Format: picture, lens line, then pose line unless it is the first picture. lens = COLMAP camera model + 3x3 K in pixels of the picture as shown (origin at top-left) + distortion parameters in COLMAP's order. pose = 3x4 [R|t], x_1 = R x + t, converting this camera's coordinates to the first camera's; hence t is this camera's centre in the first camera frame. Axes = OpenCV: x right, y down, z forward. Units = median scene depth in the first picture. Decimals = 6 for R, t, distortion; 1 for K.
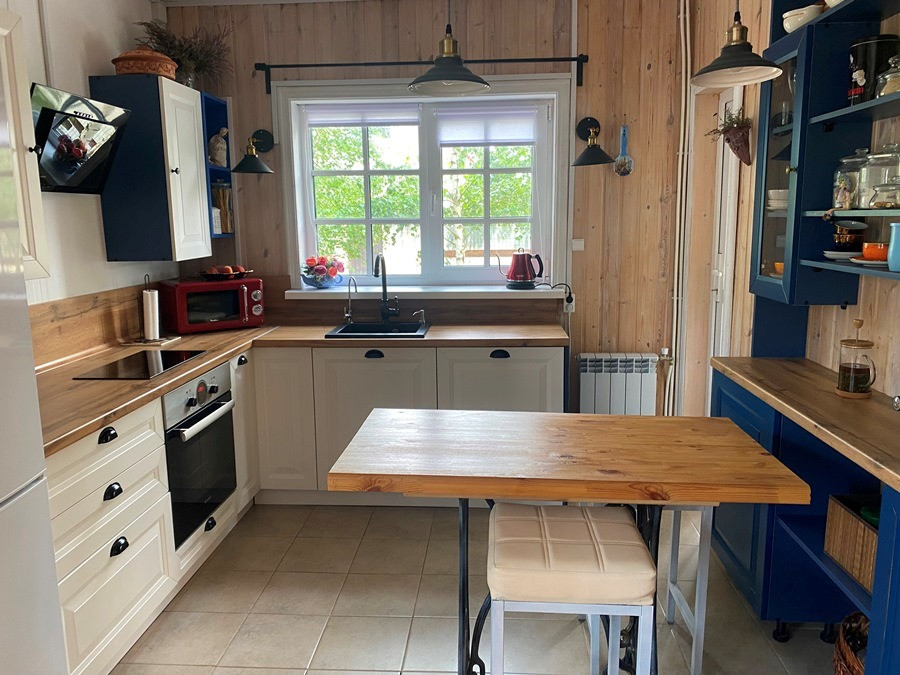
lens RADIAL K [[686.2, 0, 447.0], [0, 686.2, 332.4], [0, 0, 1]] dist [0.027265, -0.027954]
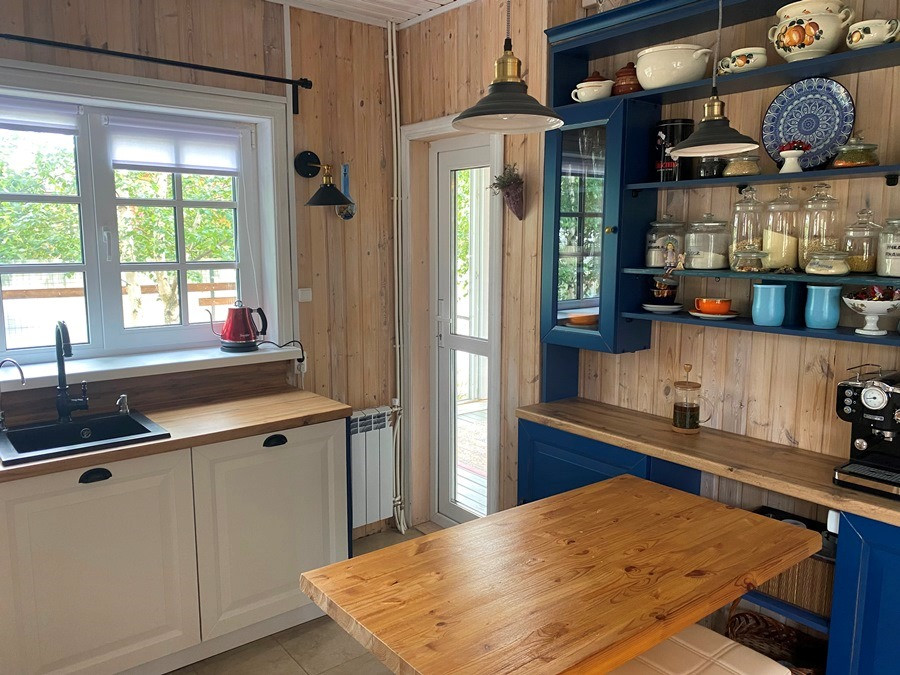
lens RADIAL K [[686.2, 0, 442.9], [0, 686.2, 333.9], [0, 0, 1]] dist [0.027265, -0.027954]
pose [[0.736771, -0.080343, 0.671353, -0.282249], [0.100799, 0.994871, 0.008439, -0.072380], [-0.668587, 0.061454, 0.741090, 0.257462]]
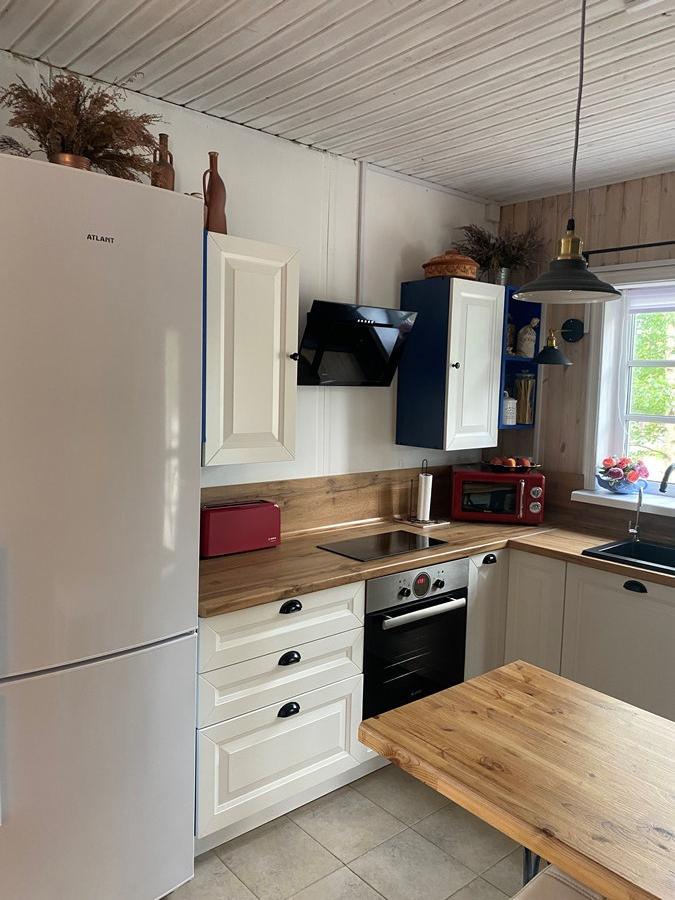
lens RADIAL K [[686.2, 0, 338.8], [0, 686.2, 438.2], [0, 0, 1]] dist [0.027265, -0.027954]
pose [[0.705134, 0.095451, -0.702621, 0.197489], [-0.154332, 0.987802, -0.020692, -0.068273], [0.692075, 0.123027, 0.711264, 0.136130]]
